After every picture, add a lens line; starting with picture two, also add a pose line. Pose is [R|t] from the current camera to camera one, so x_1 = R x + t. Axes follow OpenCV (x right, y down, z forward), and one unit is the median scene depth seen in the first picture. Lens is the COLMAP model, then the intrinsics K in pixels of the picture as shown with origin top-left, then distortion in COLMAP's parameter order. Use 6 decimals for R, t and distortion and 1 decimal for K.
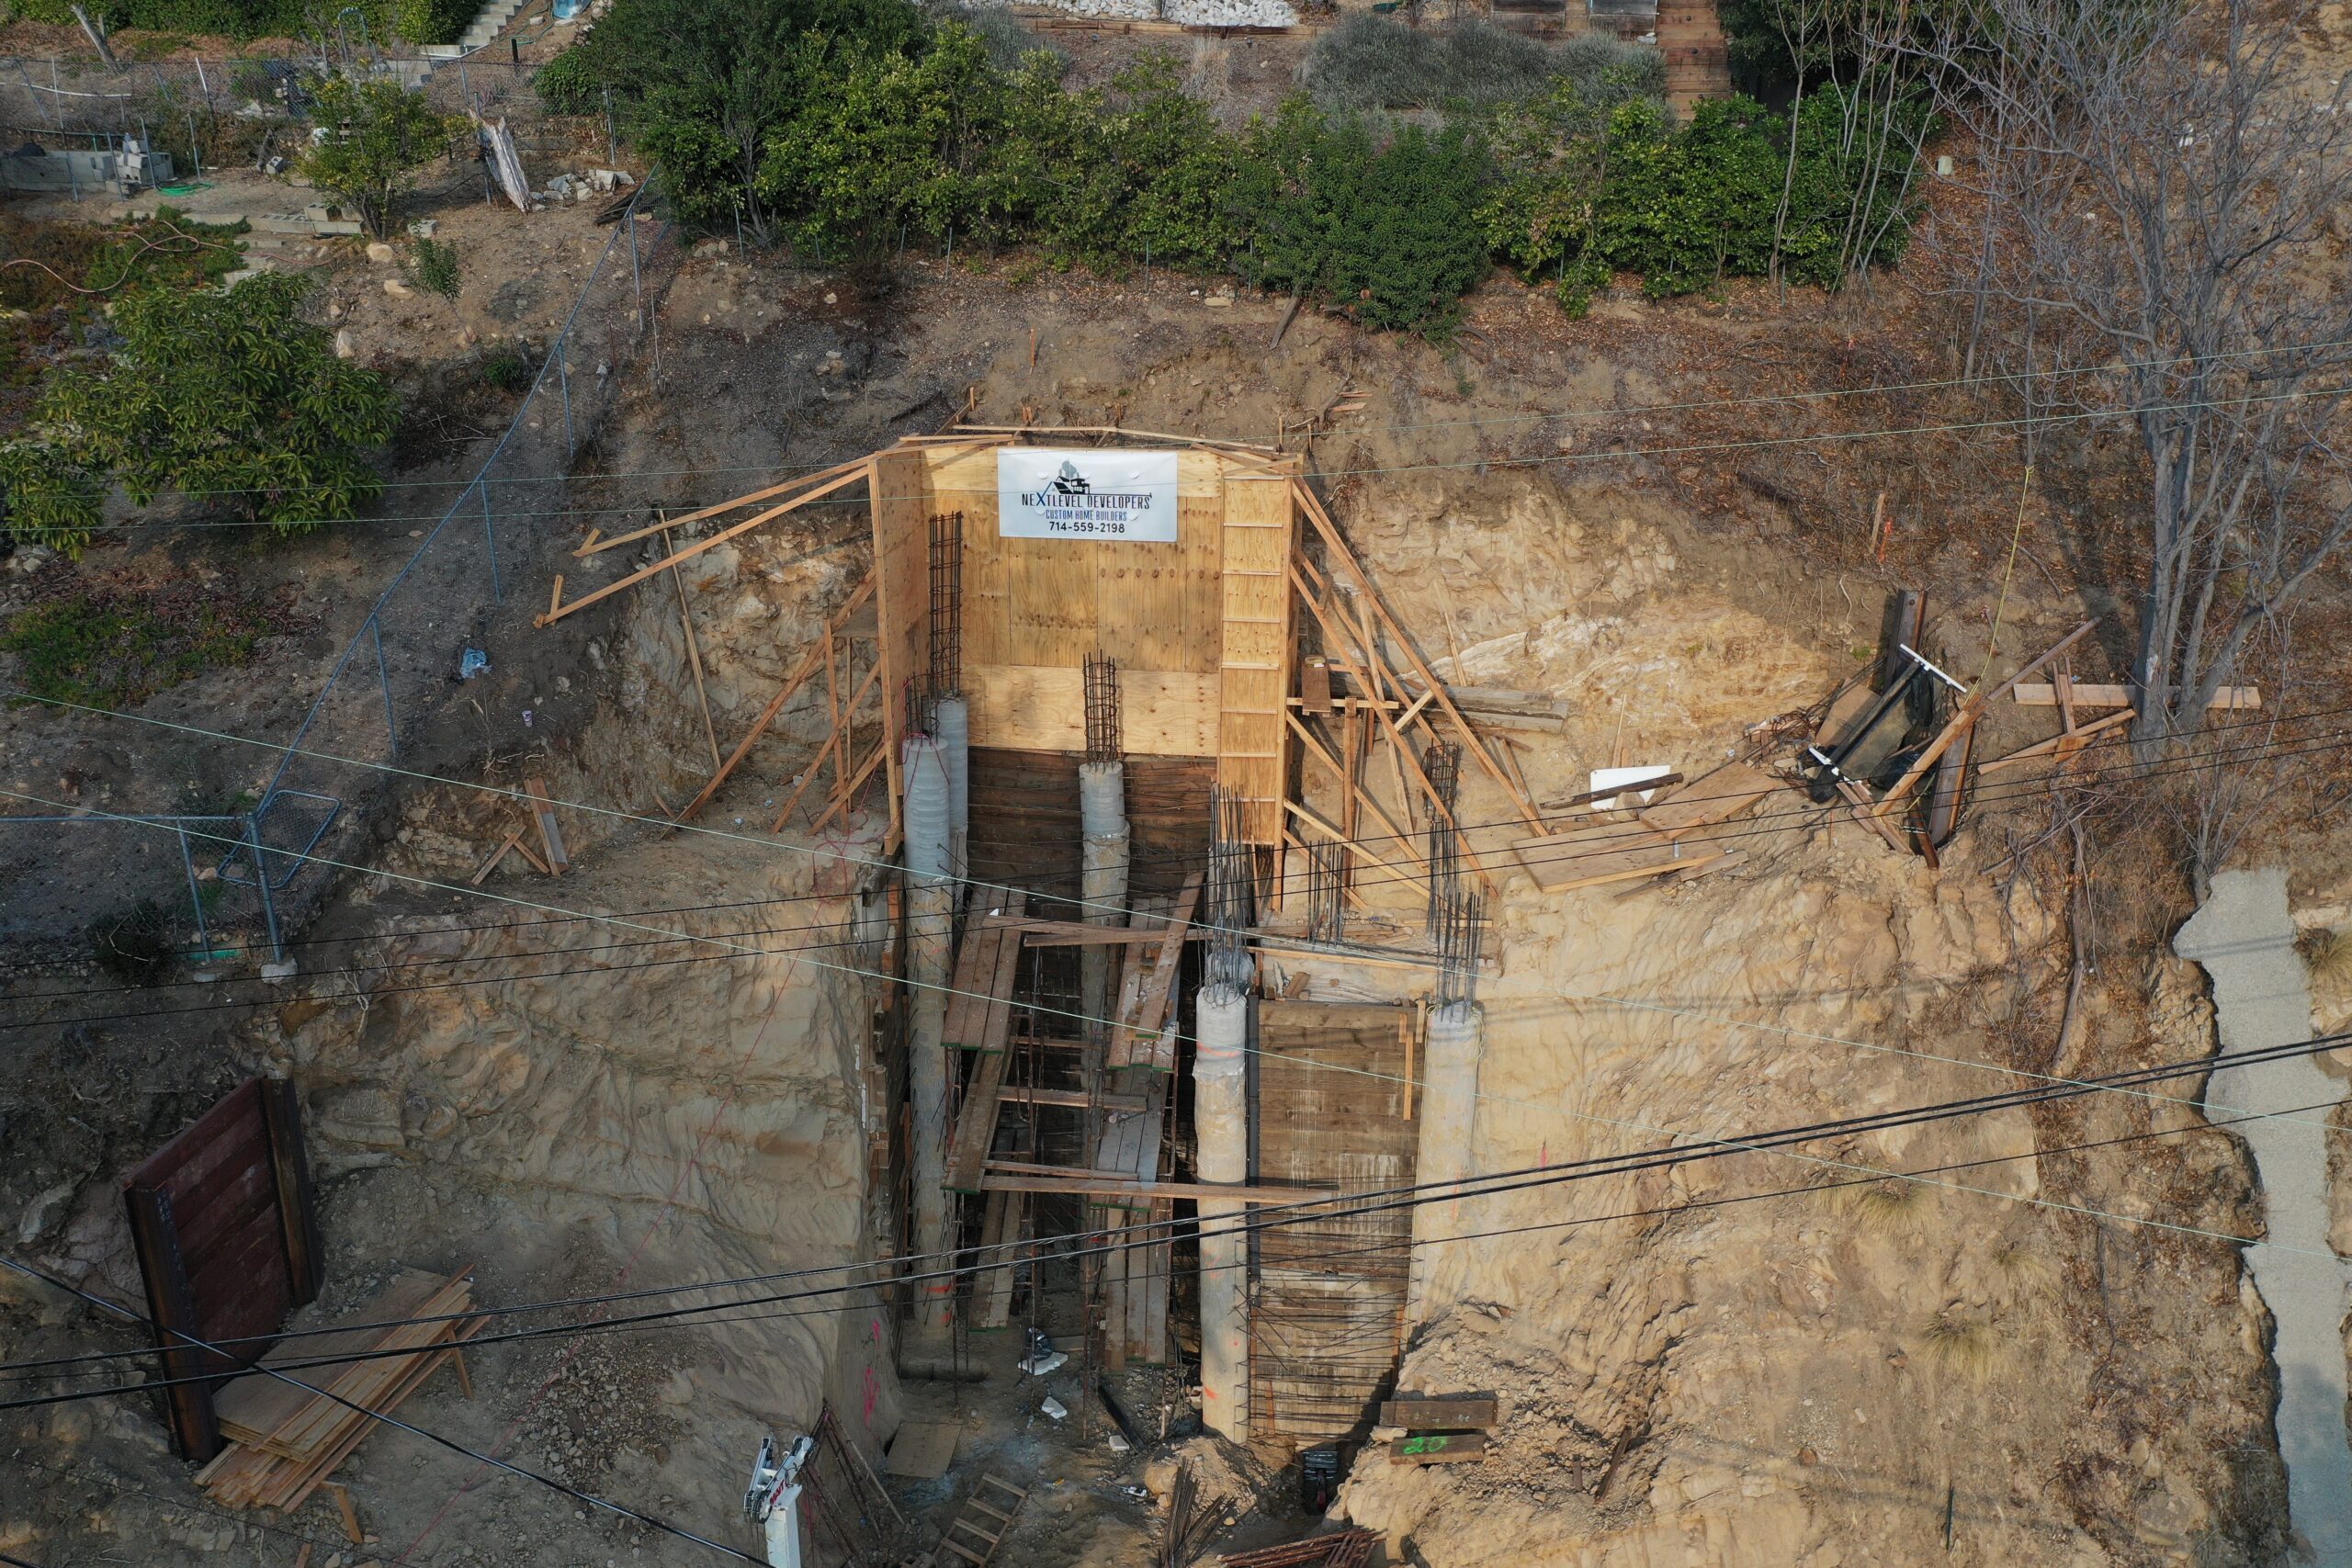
lens RADIAL K [[1857.7, 0, 1176.0], [0, 1857.7, 784.0], [0, 0, 1]] dist [-0.004704, -0.002120]
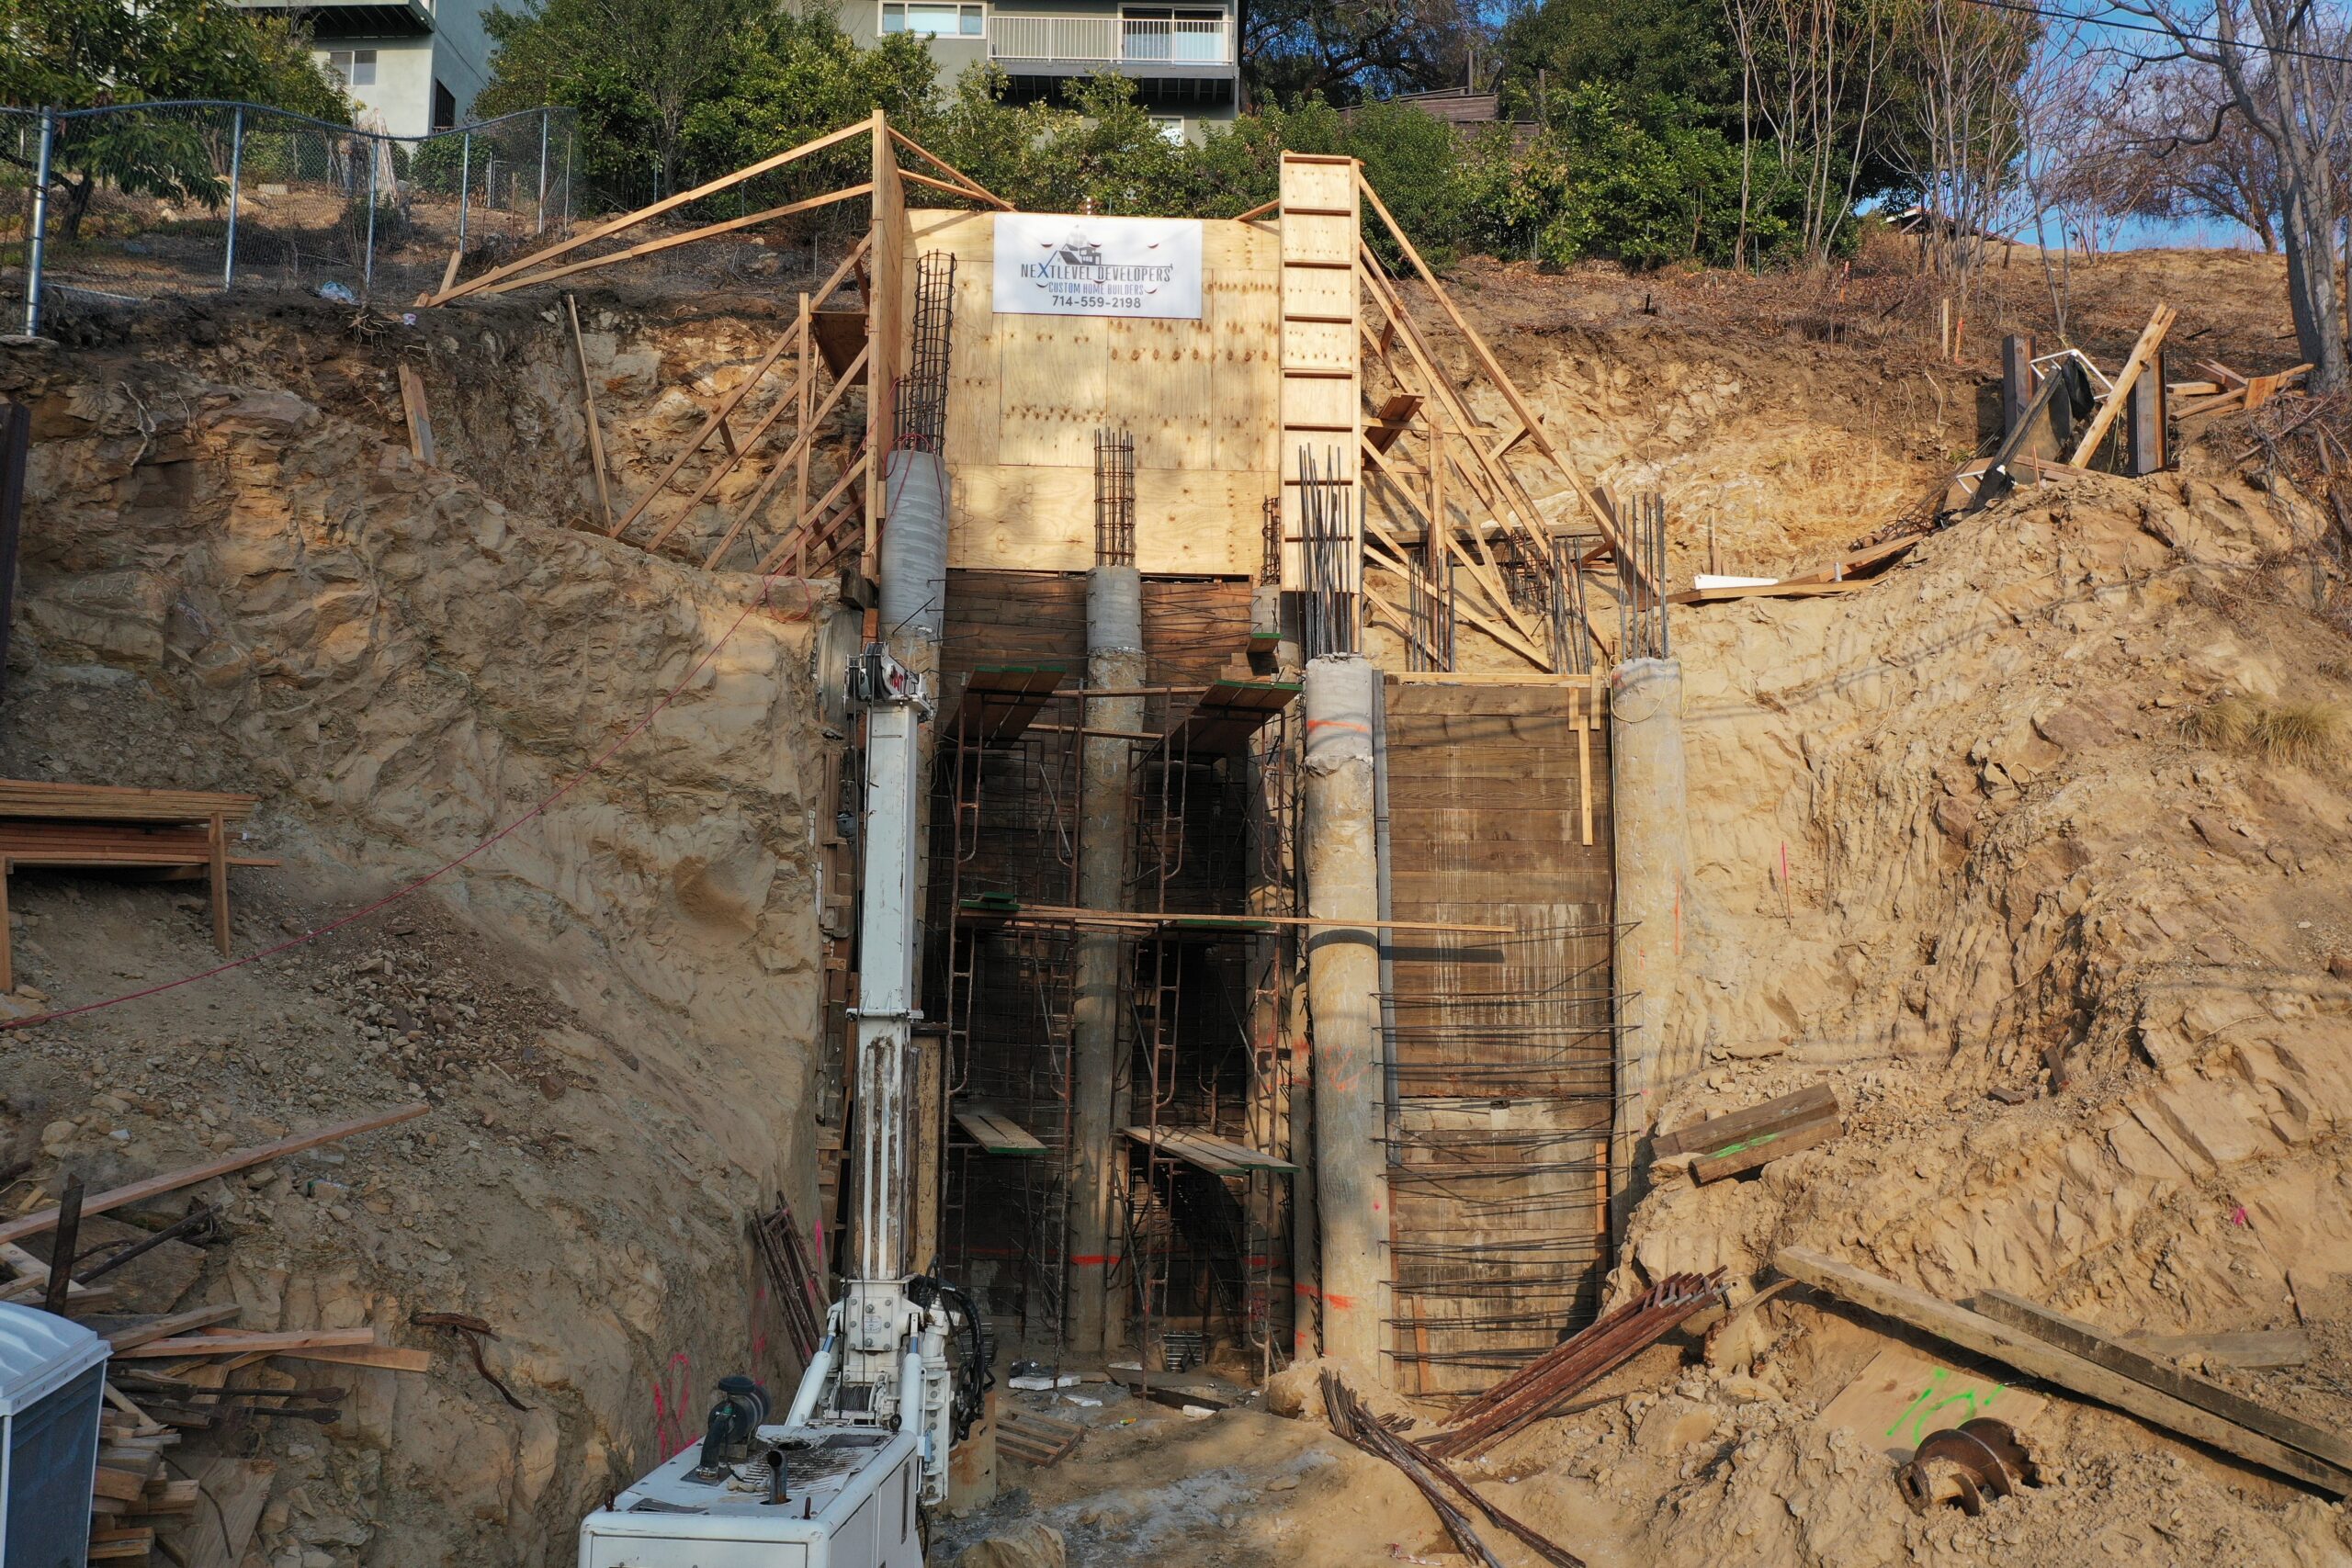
lens RADIAL K [[1857.3, 0, 1176.0], [0, 1857.3, 784.0], [0, 0, 1]] dist [-0.000378, -0.003345]
pose [[0.985180, 0.023761, 0.169867, -0.153964], [0.057232, 0.888059, -0.456153, 0.458808], [-0.161691, 0.459114, 0.873539, 0.347991]]
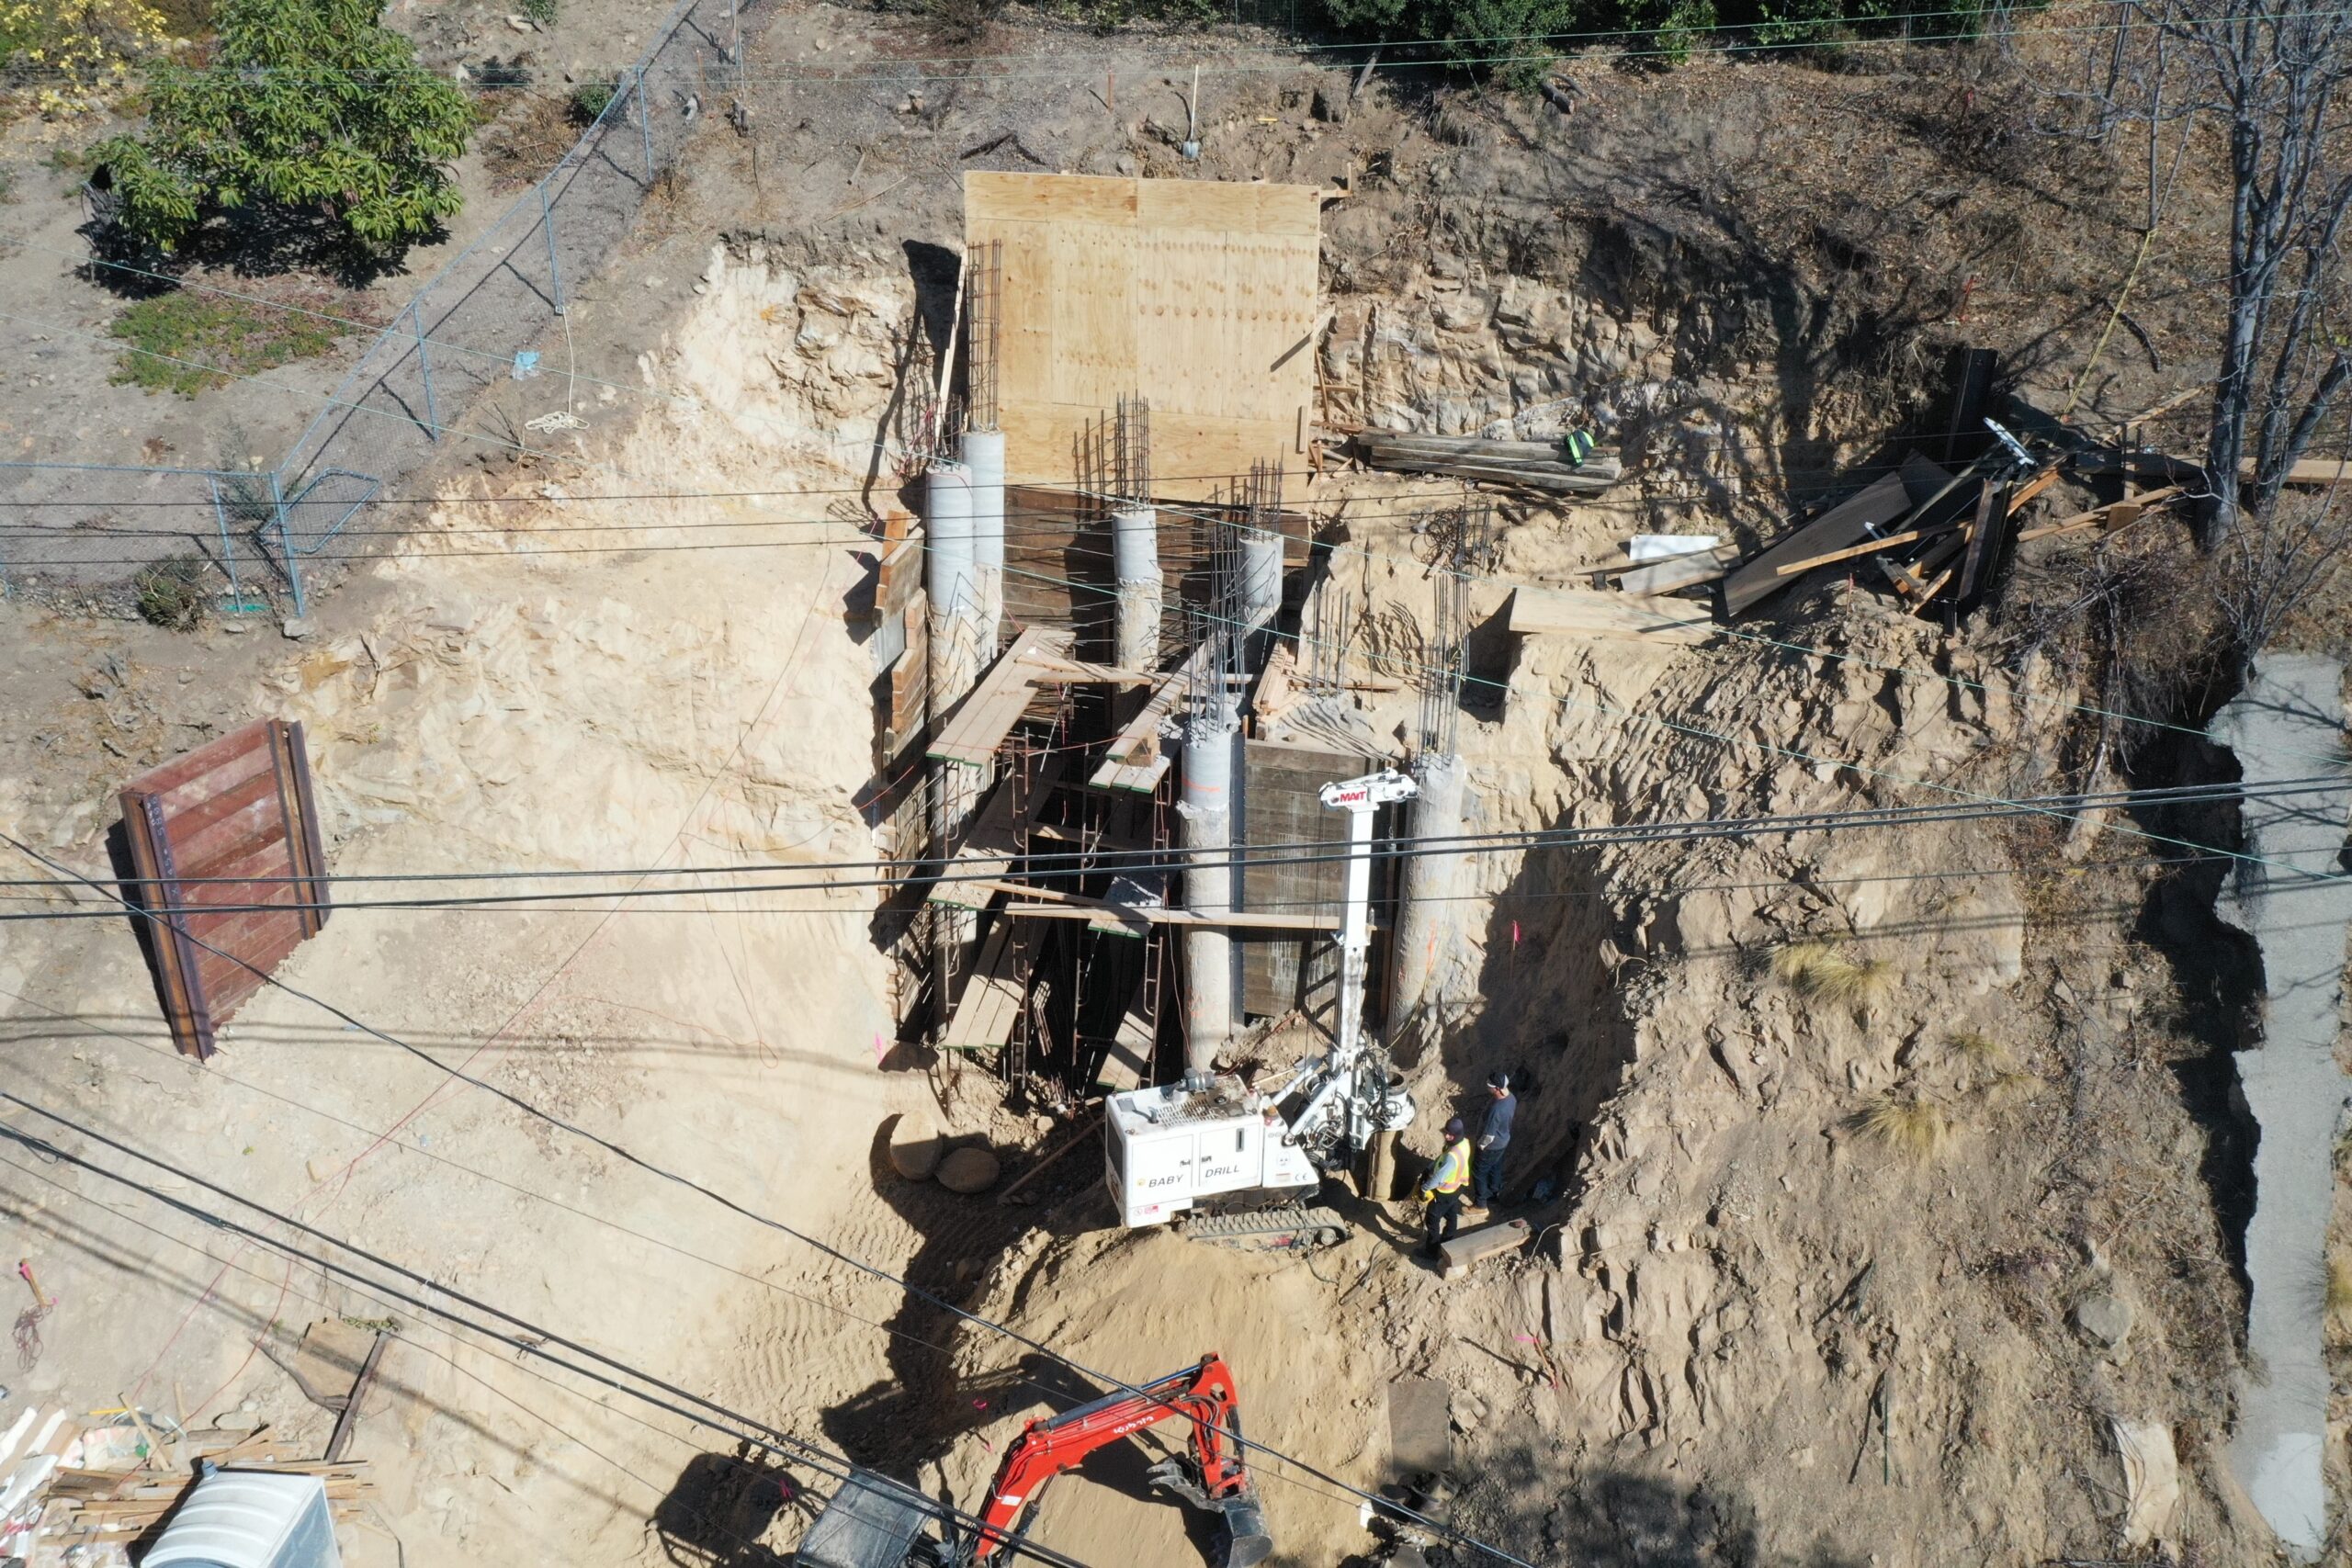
lens RADIAL K [[1857.7, 0, 1176.0], [0, 1857.7, 784.0], [0, 0, 1]] dist [-0.004704, -0.002120]
pose [[0.985753, 0.073298, -0.151386, 0.148796], [-0.063940, 0.995783, 0.065793, 0.072429], [0.155570, -0.055176, 0.986283, 0.013856]]
